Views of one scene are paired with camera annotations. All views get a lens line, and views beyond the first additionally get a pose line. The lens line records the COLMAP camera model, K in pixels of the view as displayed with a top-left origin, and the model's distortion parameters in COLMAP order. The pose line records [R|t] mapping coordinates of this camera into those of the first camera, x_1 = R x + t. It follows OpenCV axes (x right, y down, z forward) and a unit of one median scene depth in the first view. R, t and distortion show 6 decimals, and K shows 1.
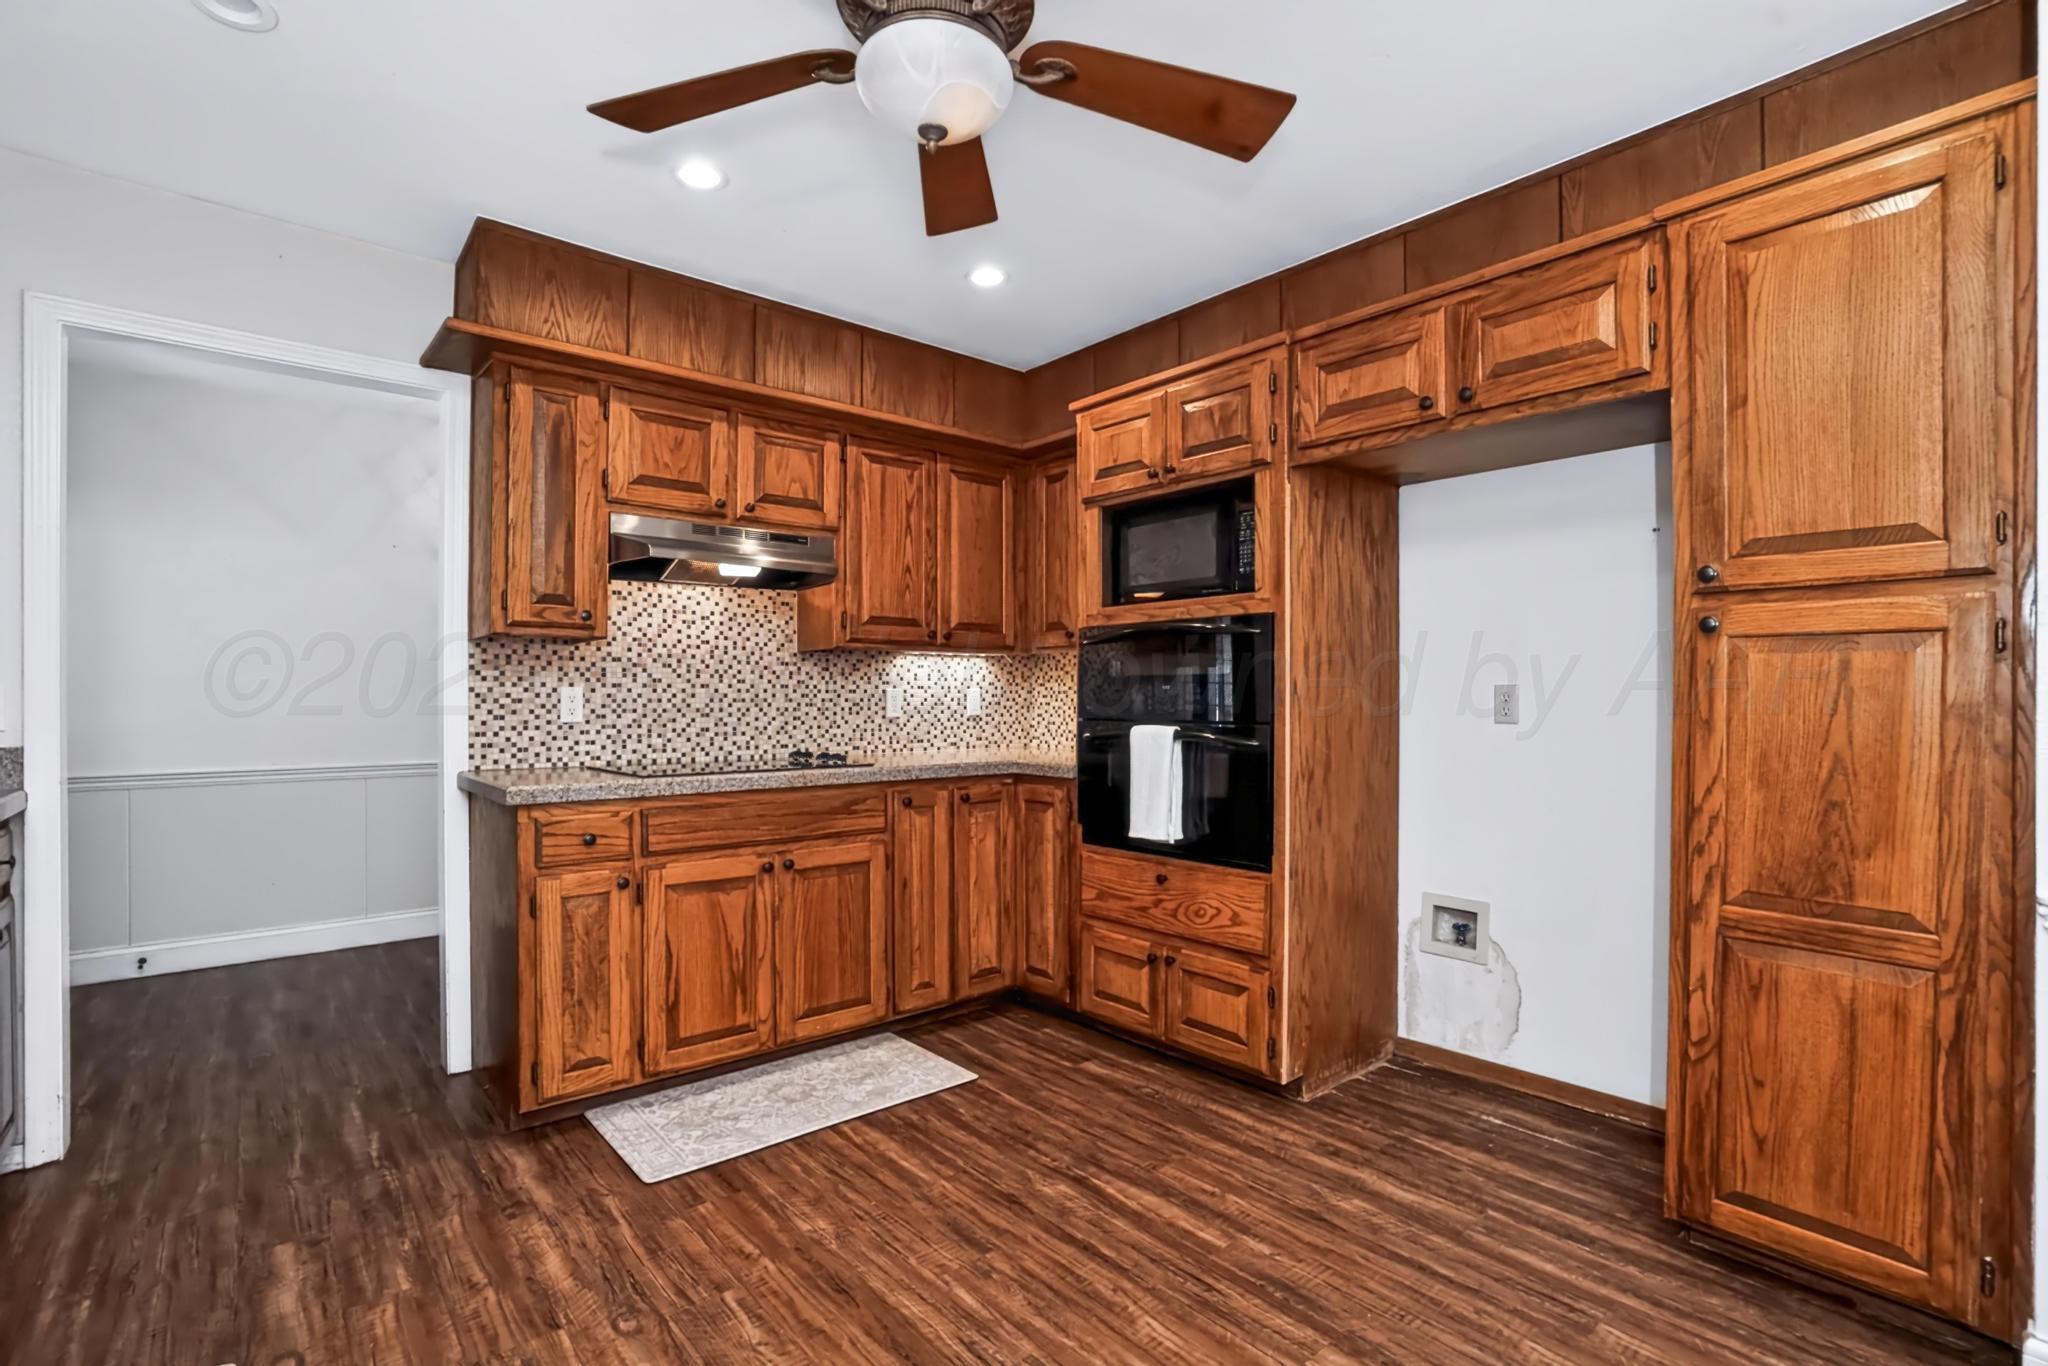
lens RADIAL K [[937.2, 0, 1033.5], [0, 937.2, 708.5], [0, 0, 1]] dist [-0.047395, 0.008647]
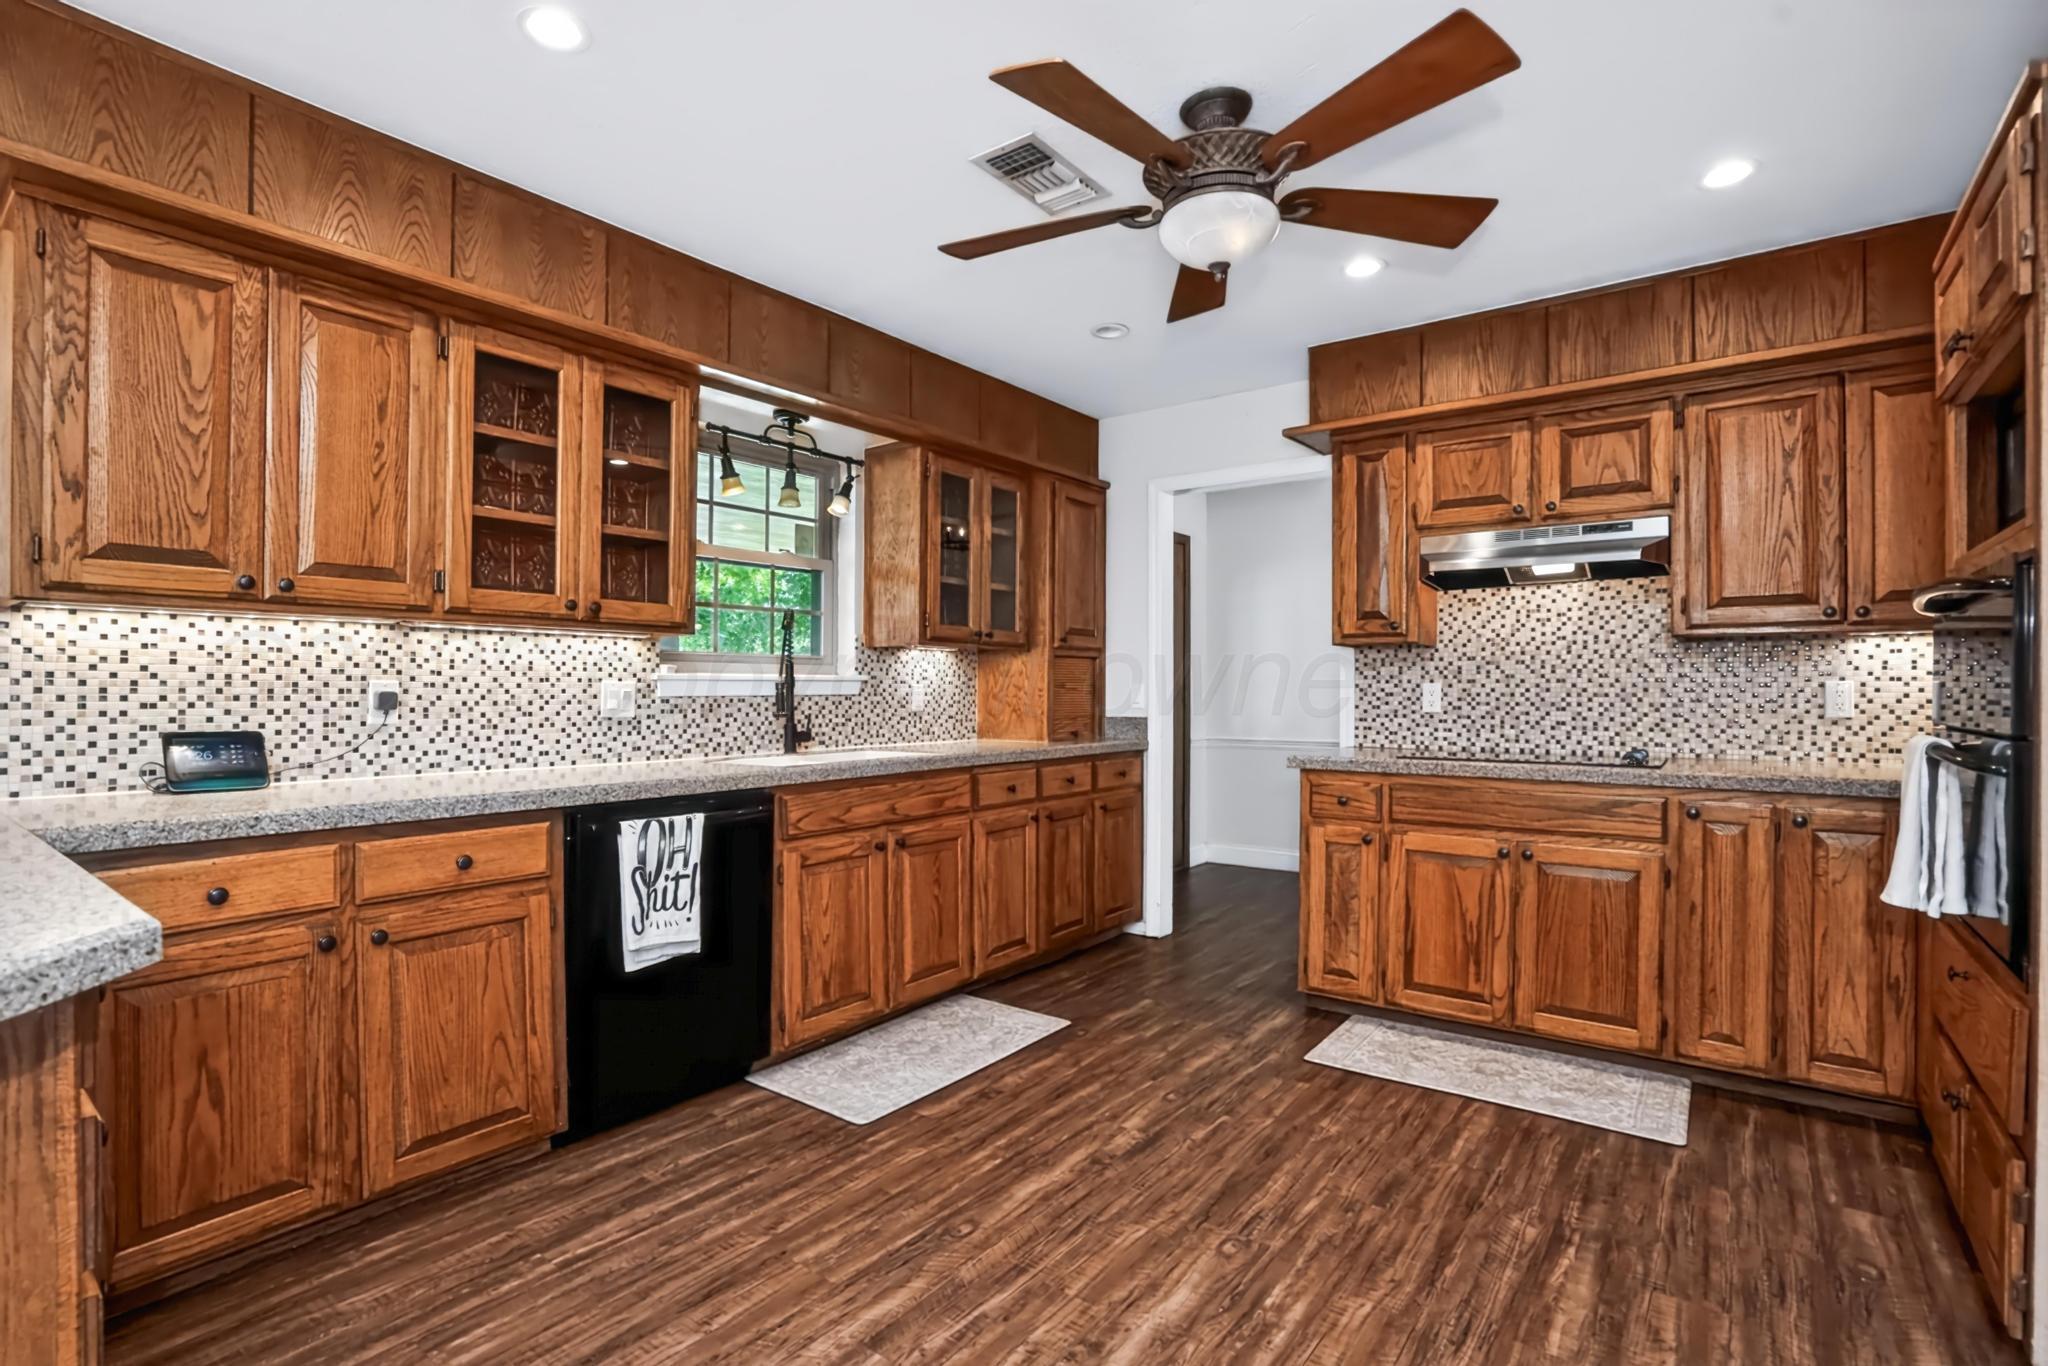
lens RADIAL K [[937.2, 0, 1015.7], [0, 937.2, 696.4], [0, 0, 1]] dist [-0.047395, 0.008647]
pose [[0.205839, 0.005998, -0.978568, 0.598860], [-0.011756, 0.999924, 0.003656, -0.004157], [0.978515, 0.010751, 0.205894, 0.234253]]
